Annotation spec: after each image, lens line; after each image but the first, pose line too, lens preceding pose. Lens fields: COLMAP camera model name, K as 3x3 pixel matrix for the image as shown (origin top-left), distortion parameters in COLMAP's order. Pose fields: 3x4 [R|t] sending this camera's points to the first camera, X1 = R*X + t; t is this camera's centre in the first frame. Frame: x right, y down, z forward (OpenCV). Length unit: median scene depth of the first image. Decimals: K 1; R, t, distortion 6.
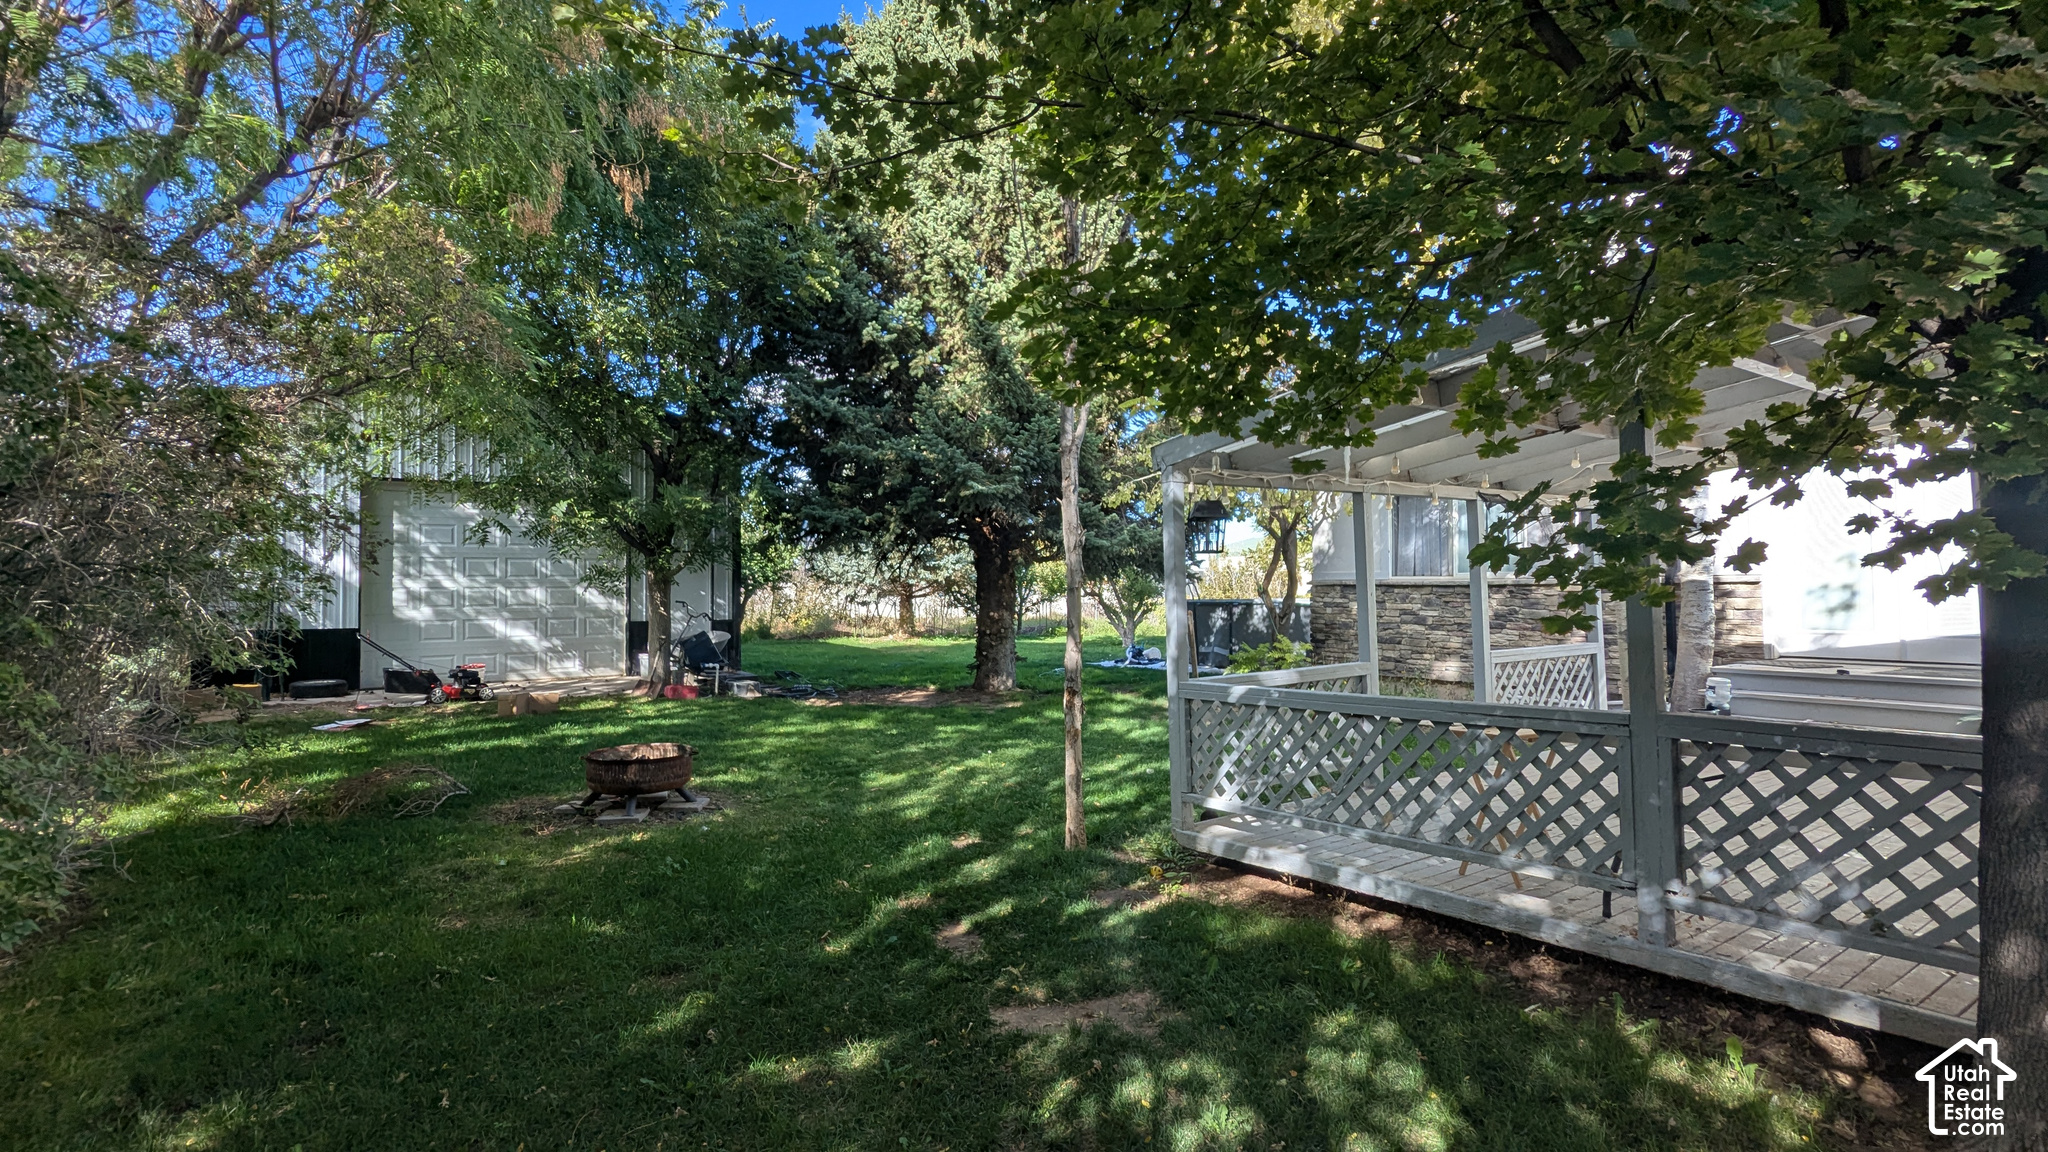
lens RADIAL K [[967.1, 0, 1024.3], [0, 967.1, 560.7], [0, 0, 1]] dist [0.010747, -0.001365]
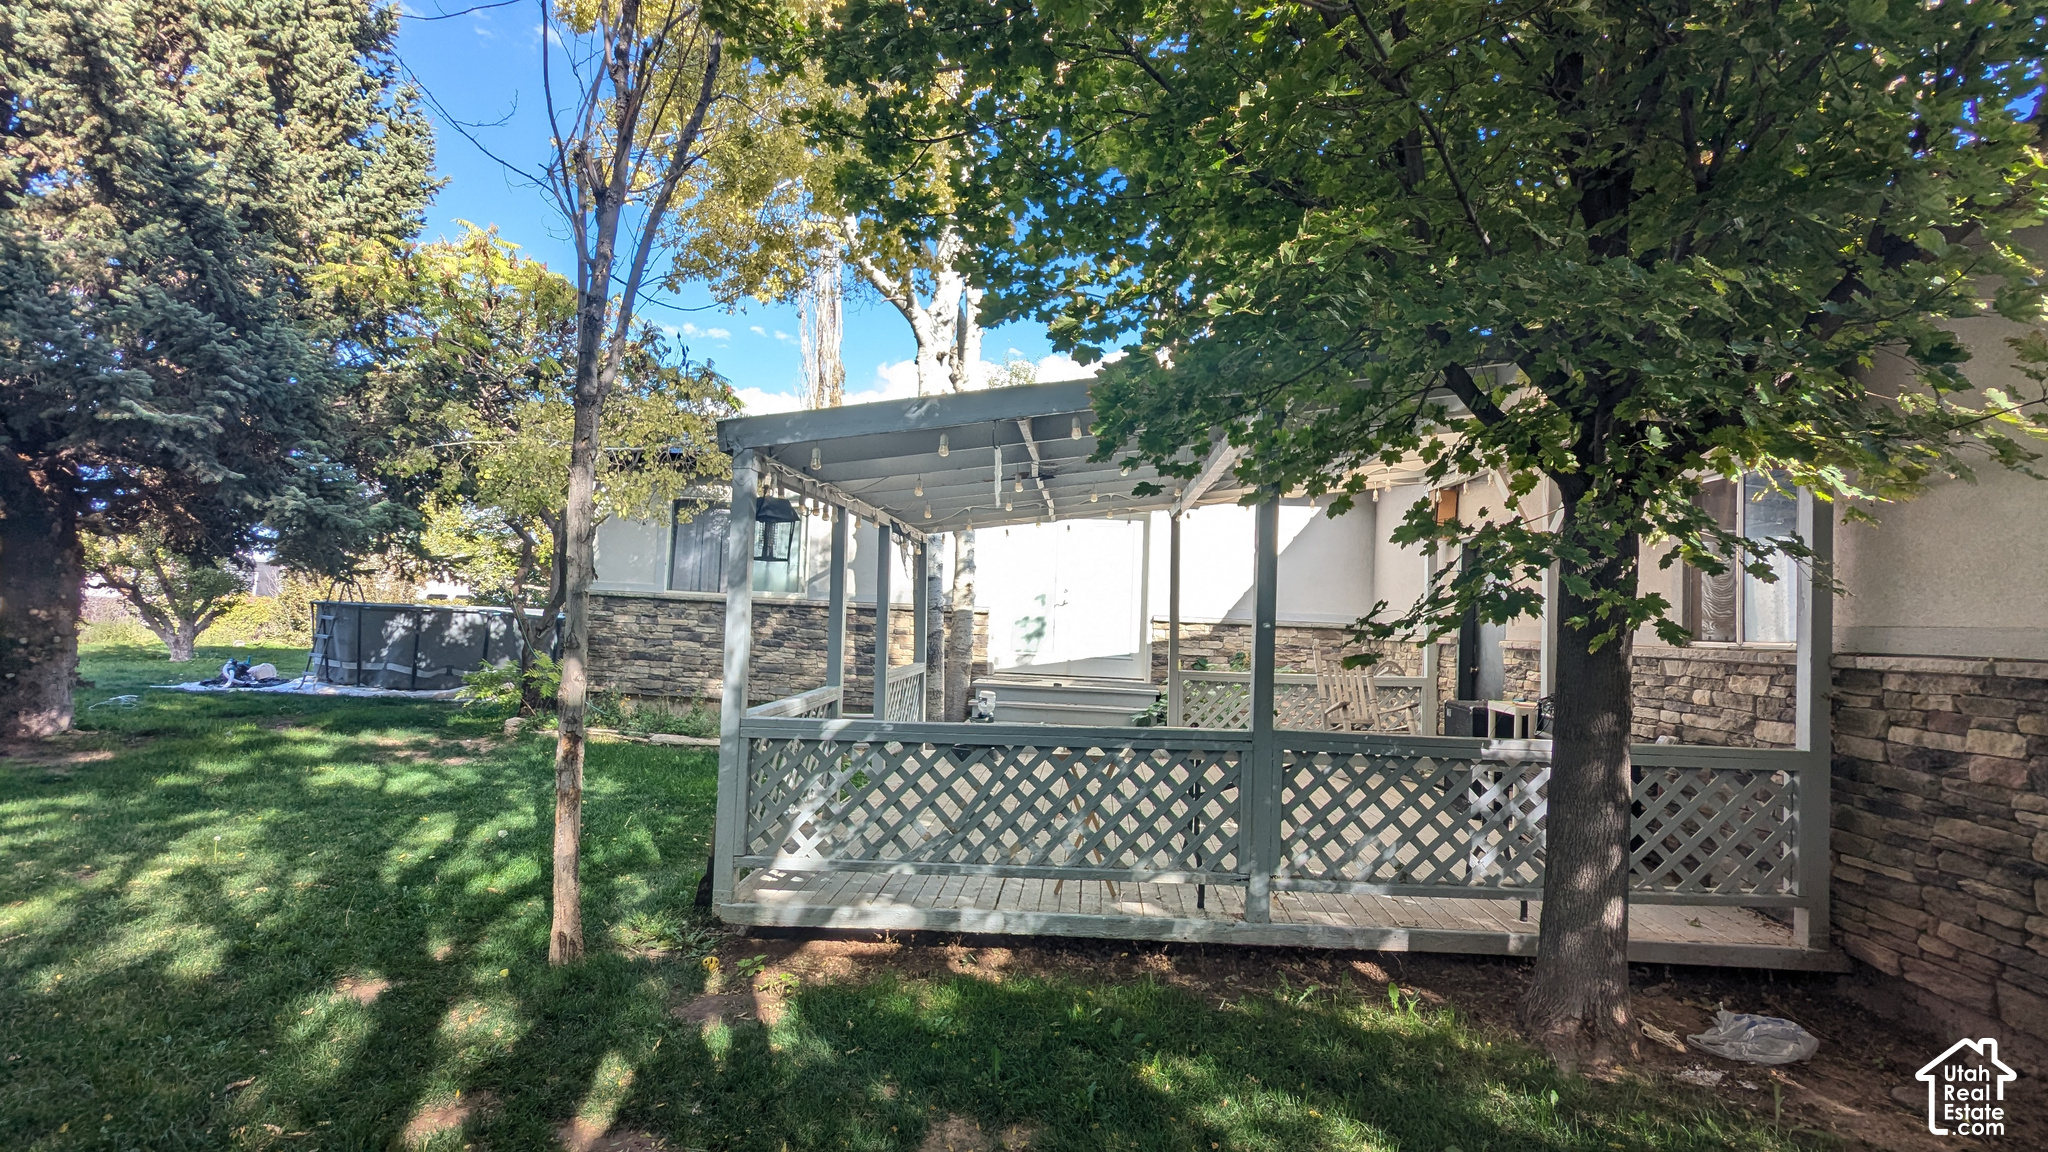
lens RADIAL K [[967.1, 0, 1023.4], [0, 967.1, 593.0], [0, 0, 1]] dist [0.010747, -0.001365]
pose [[0.634165, 0.054484, 0.771276, -0.401218], [-0.070817, 0.997414, -0.012231, 0.018889], [-0.769948, -0.046863, 0.636384, 0.398985]]
